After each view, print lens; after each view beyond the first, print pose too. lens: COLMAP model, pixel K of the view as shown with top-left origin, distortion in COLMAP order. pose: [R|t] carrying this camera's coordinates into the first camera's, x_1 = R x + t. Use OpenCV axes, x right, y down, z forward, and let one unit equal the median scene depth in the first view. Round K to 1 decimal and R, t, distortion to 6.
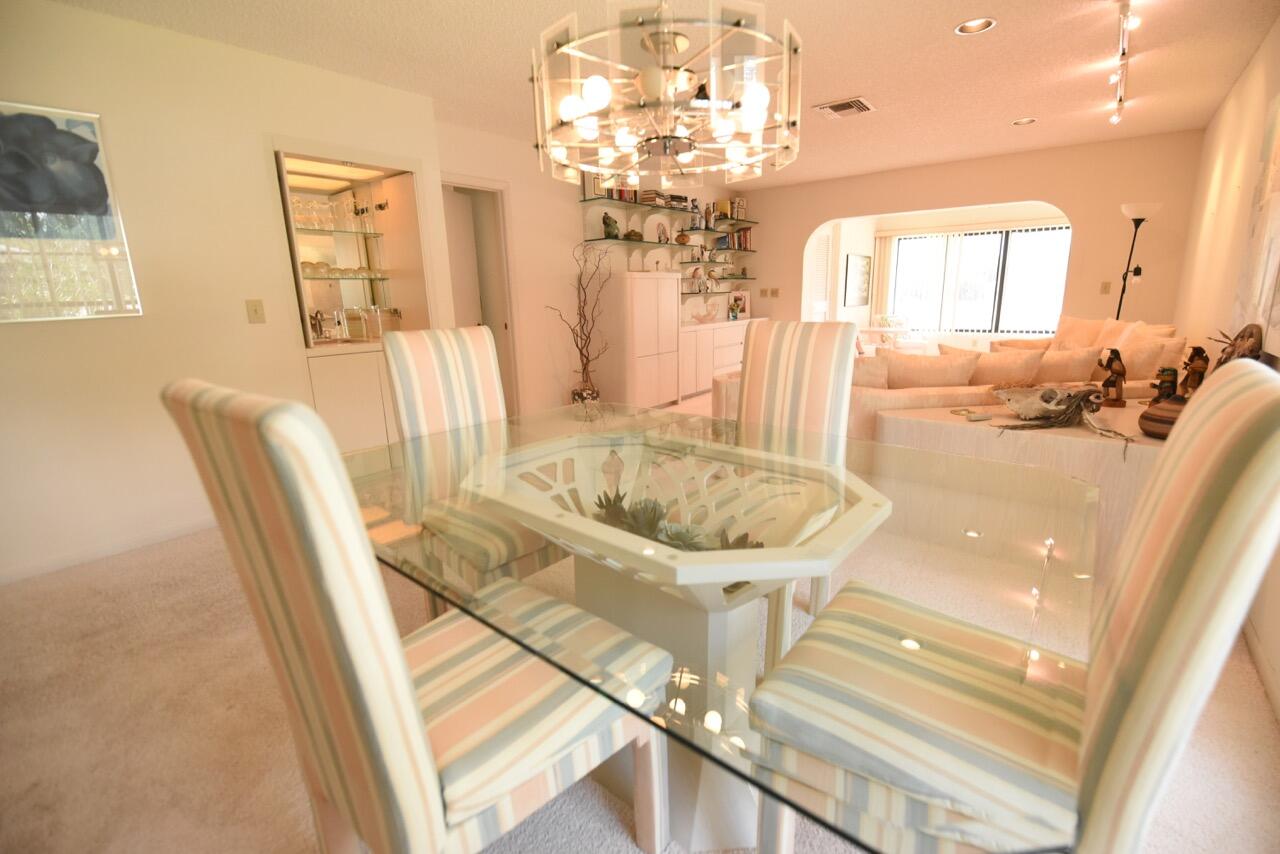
lens RADIAL K [[554.4, 0, 644.4], [0, 554.4, 426.1], [0, 0, 1]] dist [0.000563, -0.012573]
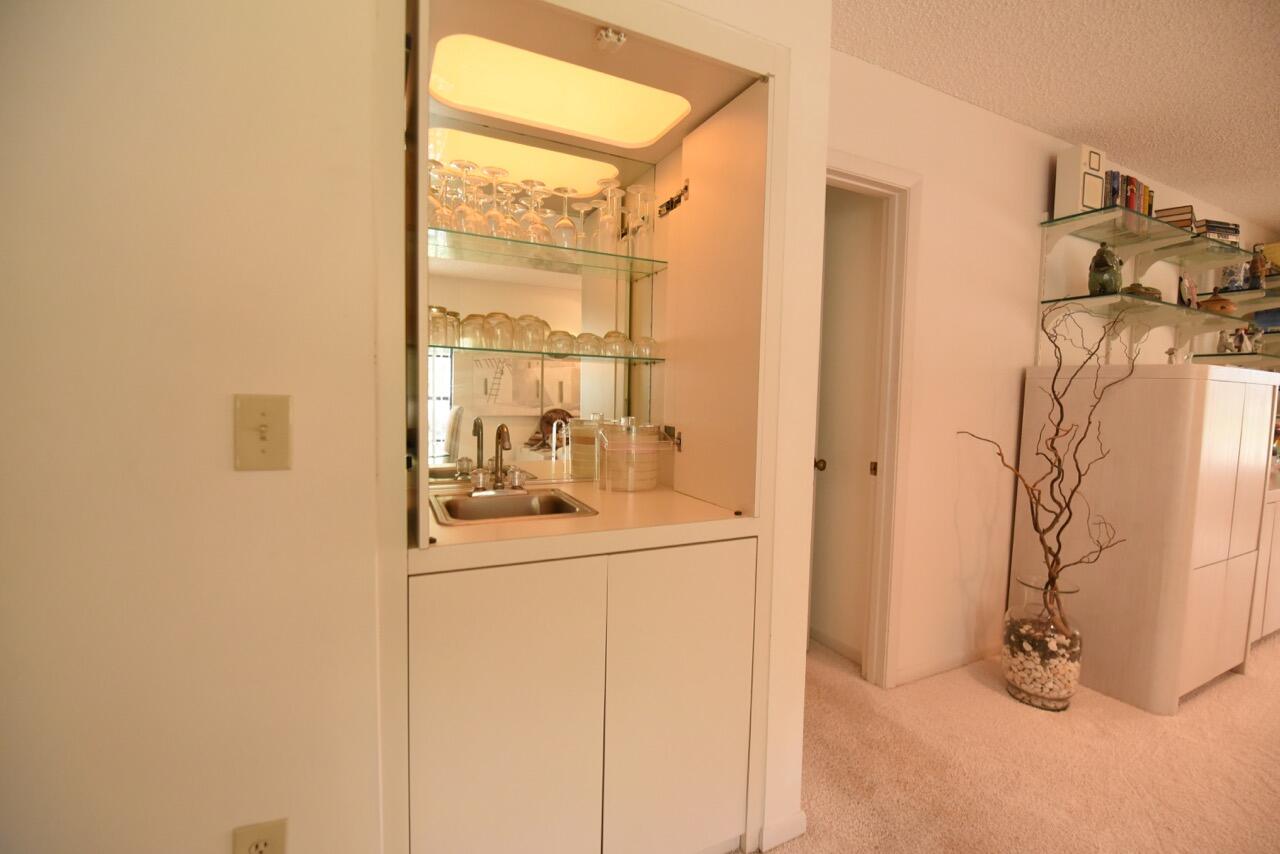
lens RADIAL K [[554.4, 0, 644.4], [0, 554.4, 426.1], [0, 0, 1]] dist [0.000563, -0.012573]
pose [[0.910962, 0.066197, -0.407145, -0.255514], [-0.137710, 0.979215, -0.148909, -0.126918], [0.388825, 0.191718, 0.901143, 0.526891]]
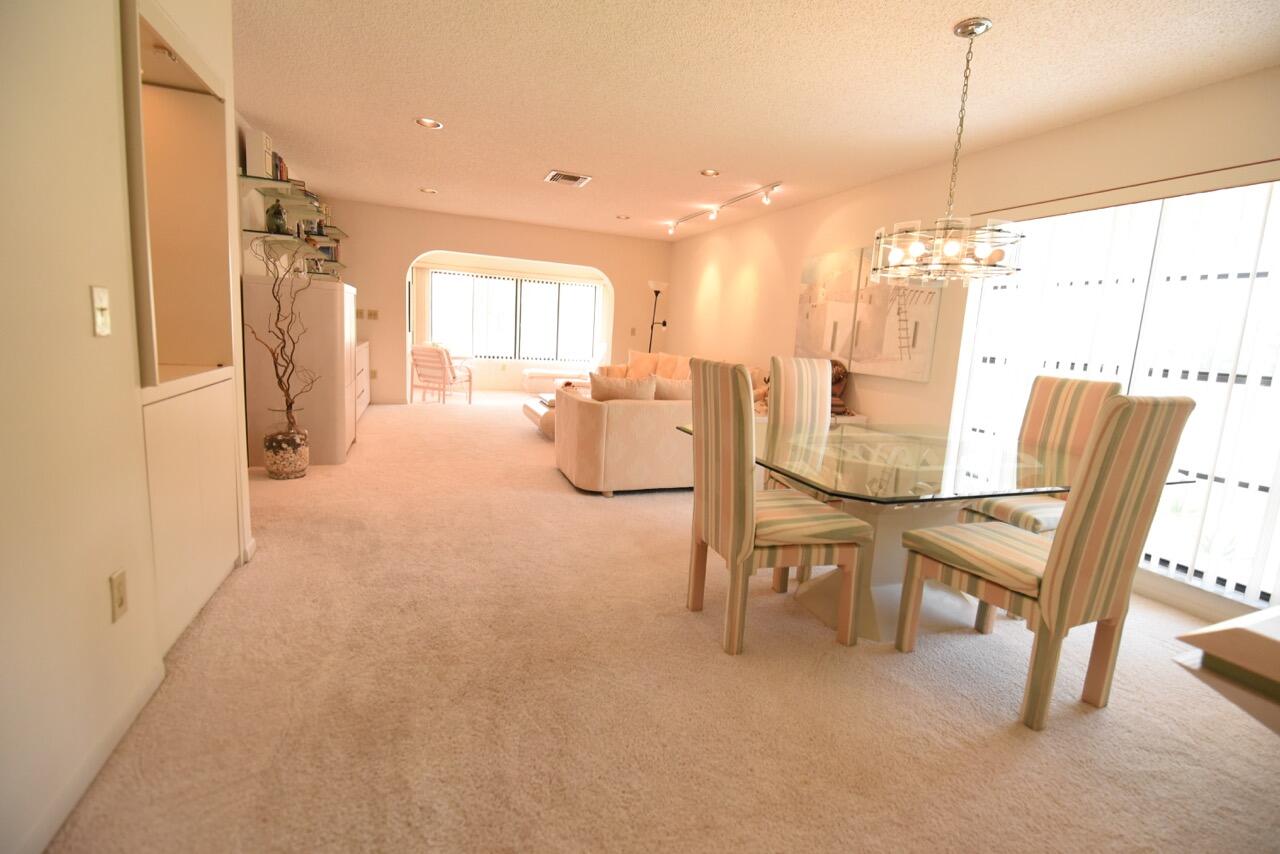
lens RADIAL K [[561.1, 0, 643.7], [0, 561.1, 422.9], [0, 0, 1]] dist [0.001672, -0.007794]
pose [[0.489393, -0.090248, 0.867381, -0.589285], [0.132299, 0.990802, 0.028444, -0.044139], [-0.861969, 0.100833, 0.496831, 0.250951]]
